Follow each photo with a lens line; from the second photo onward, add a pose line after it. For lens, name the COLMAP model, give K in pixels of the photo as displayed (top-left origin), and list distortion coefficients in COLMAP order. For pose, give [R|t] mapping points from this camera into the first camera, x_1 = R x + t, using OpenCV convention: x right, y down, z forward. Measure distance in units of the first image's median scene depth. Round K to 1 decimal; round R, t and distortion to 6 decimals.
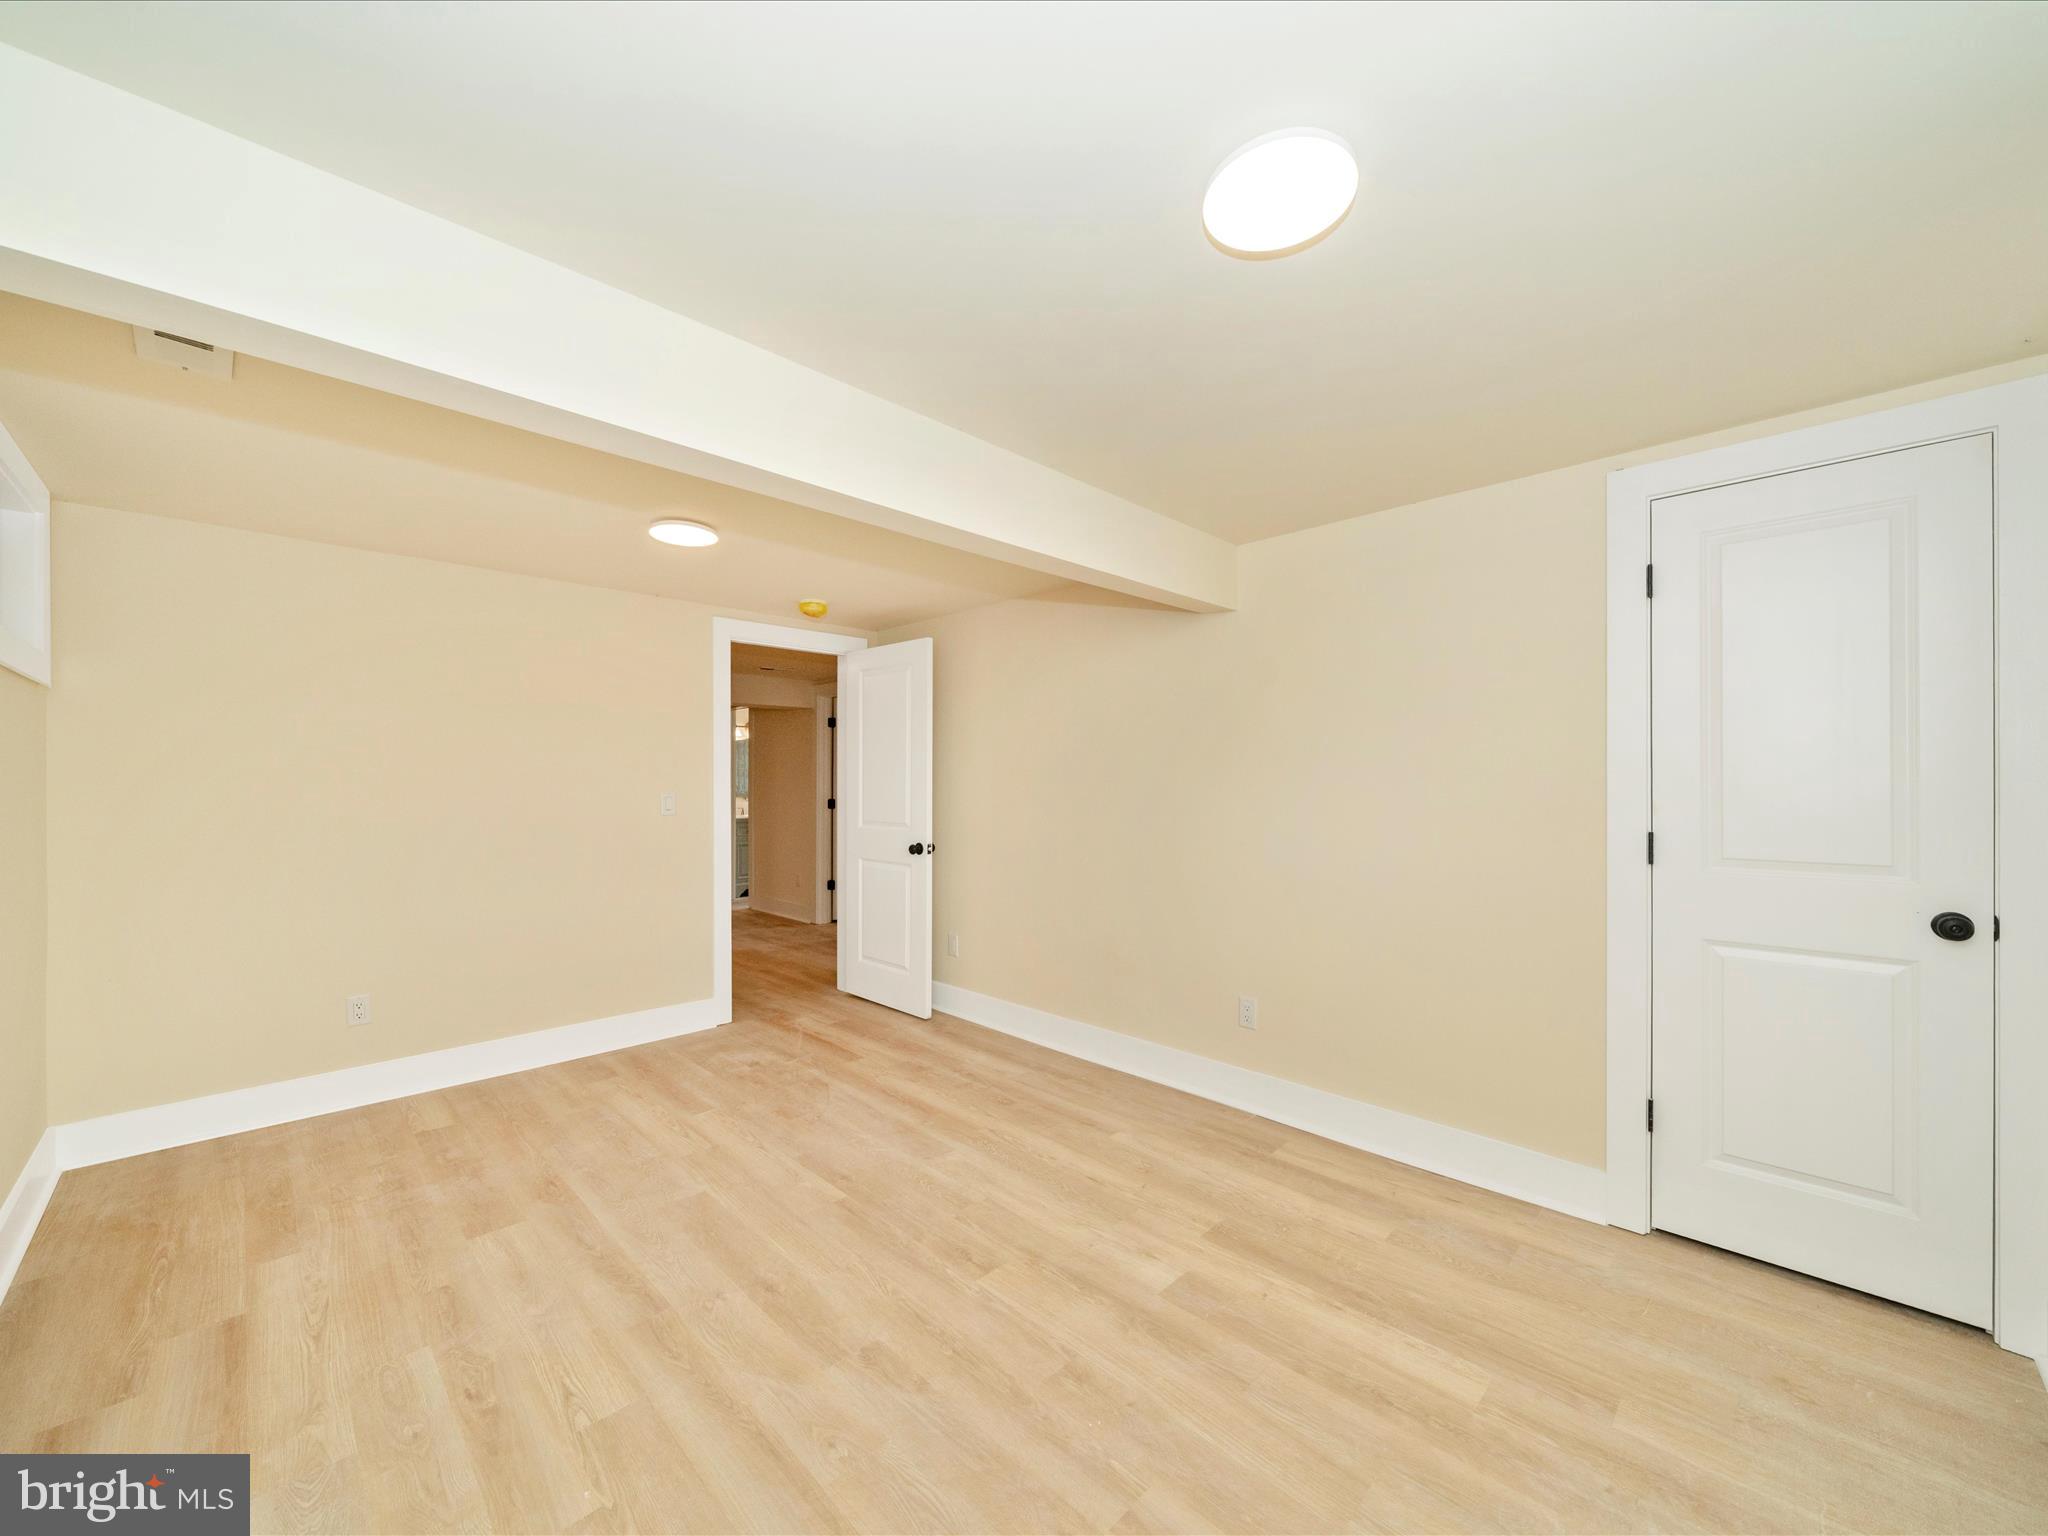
lens RADIAL K [[796.1, 0, 1018.1], [0, 796.1, 774.4], [0, 0, 1]] dist [-0.001158, -0.000330]
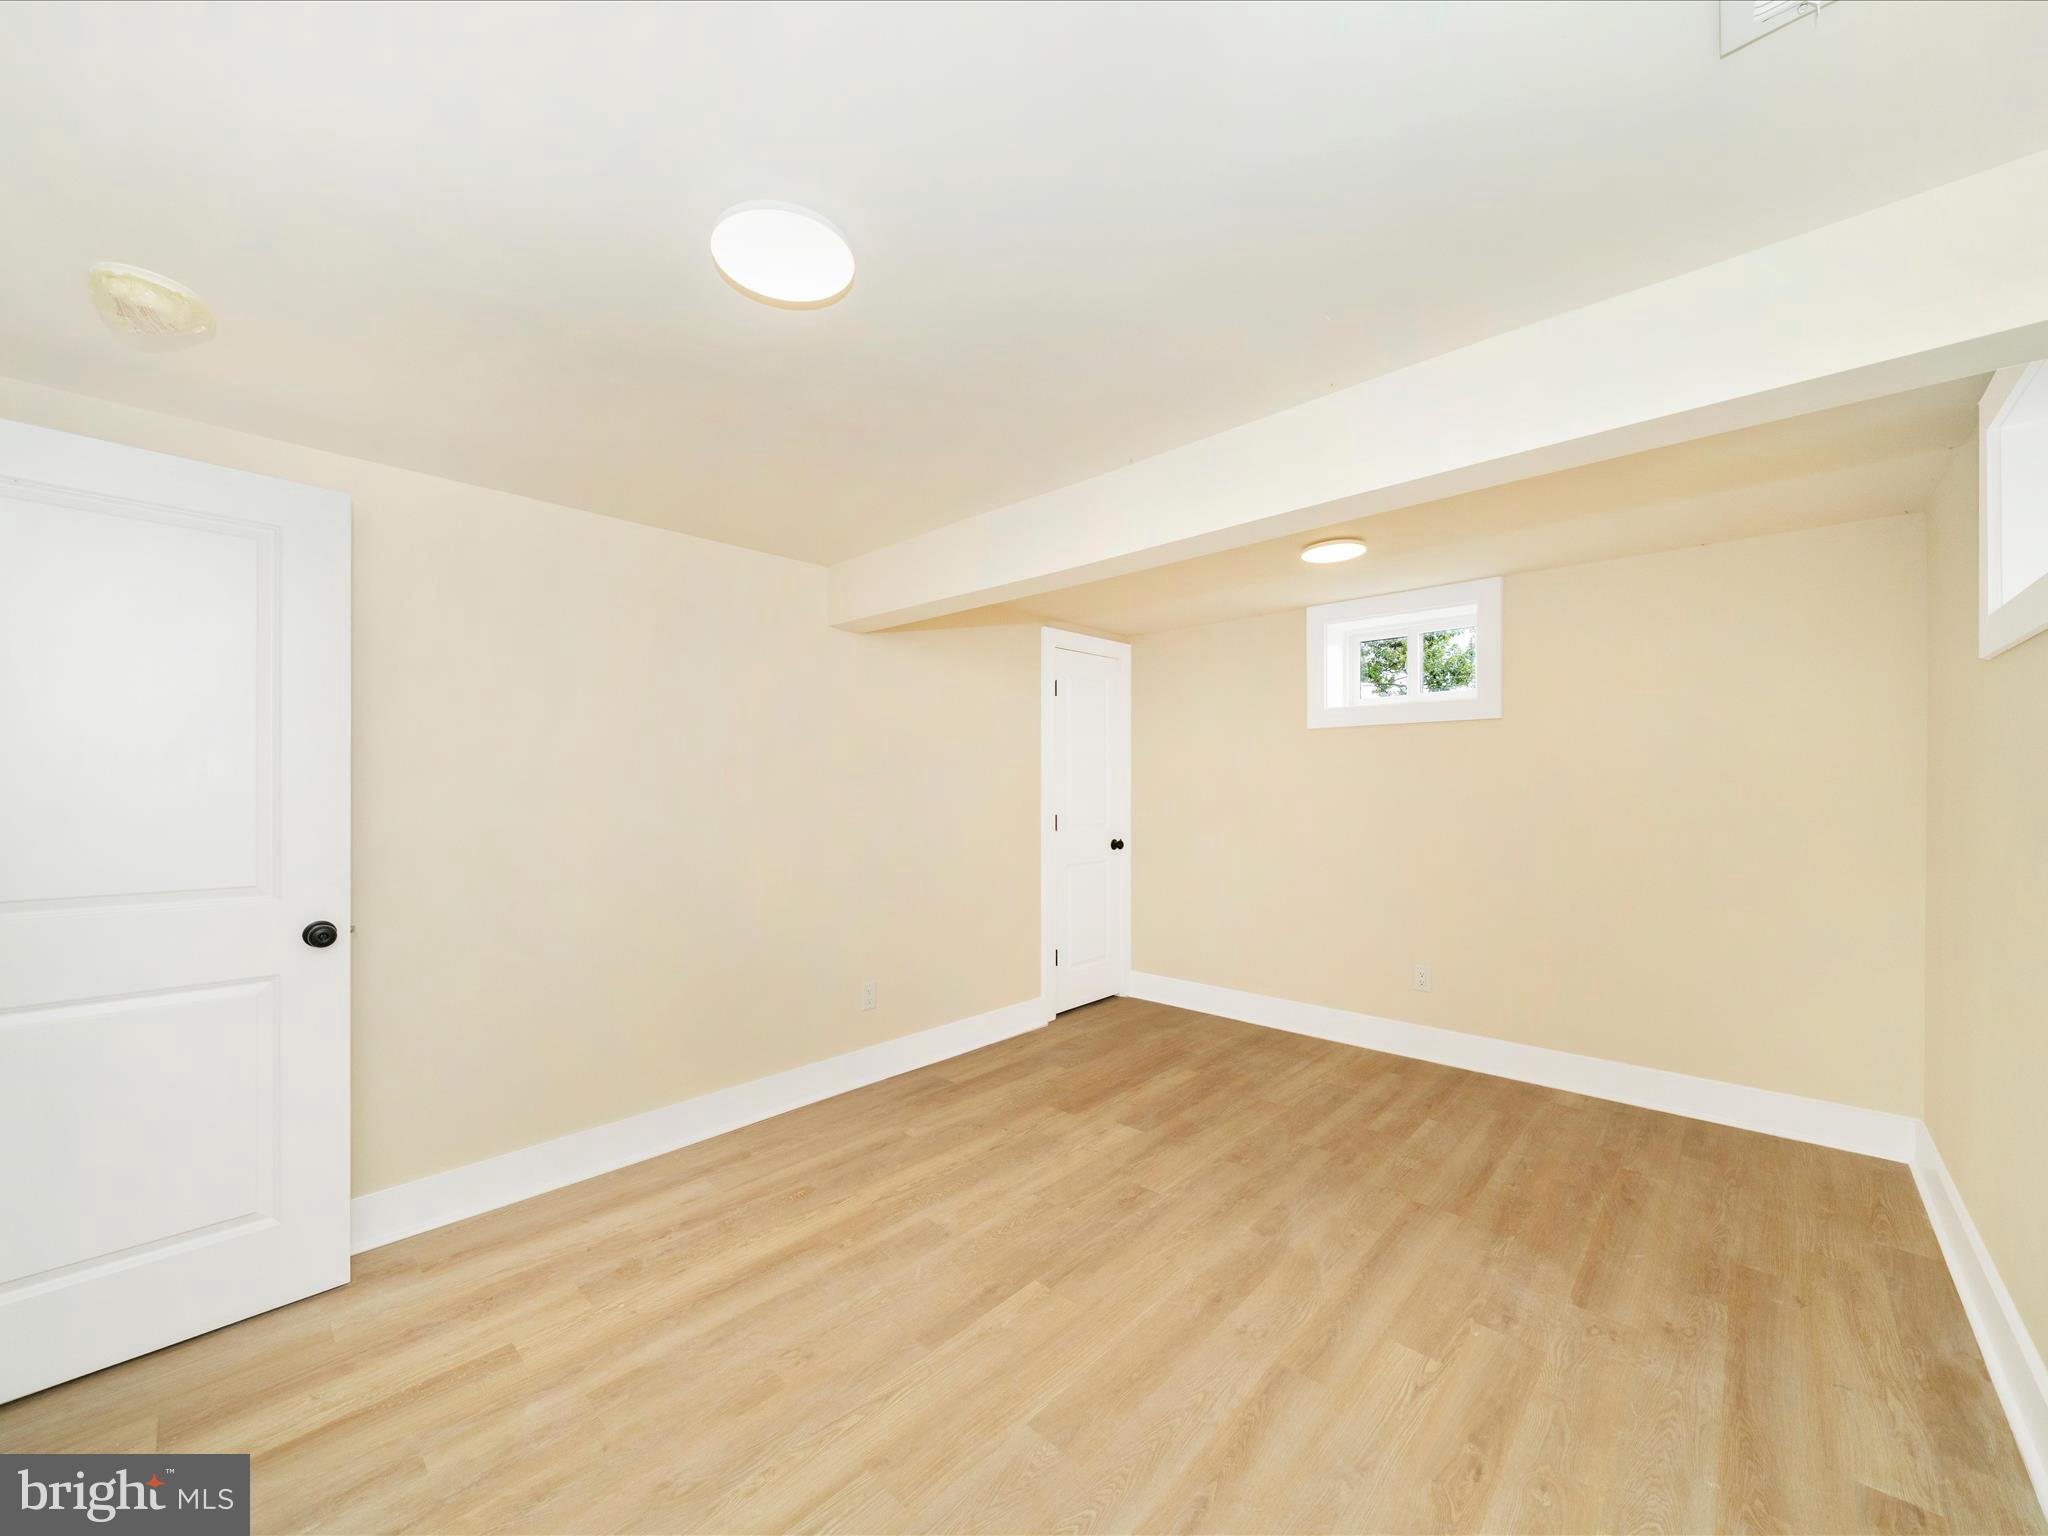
lens RADIAL K [[790.4, 0, 1013.2], [0, 790.4, 786.3], [0, 0, 1]] dist [-0.000240, -0.002552]
pose [[-0.036627, 0.003163, 0.999324, -1.184891], [-0.007225, 0.999968, -0.003430, 0.004539], [-0.999303, -0.007346, -0.036603, 1.183139]]
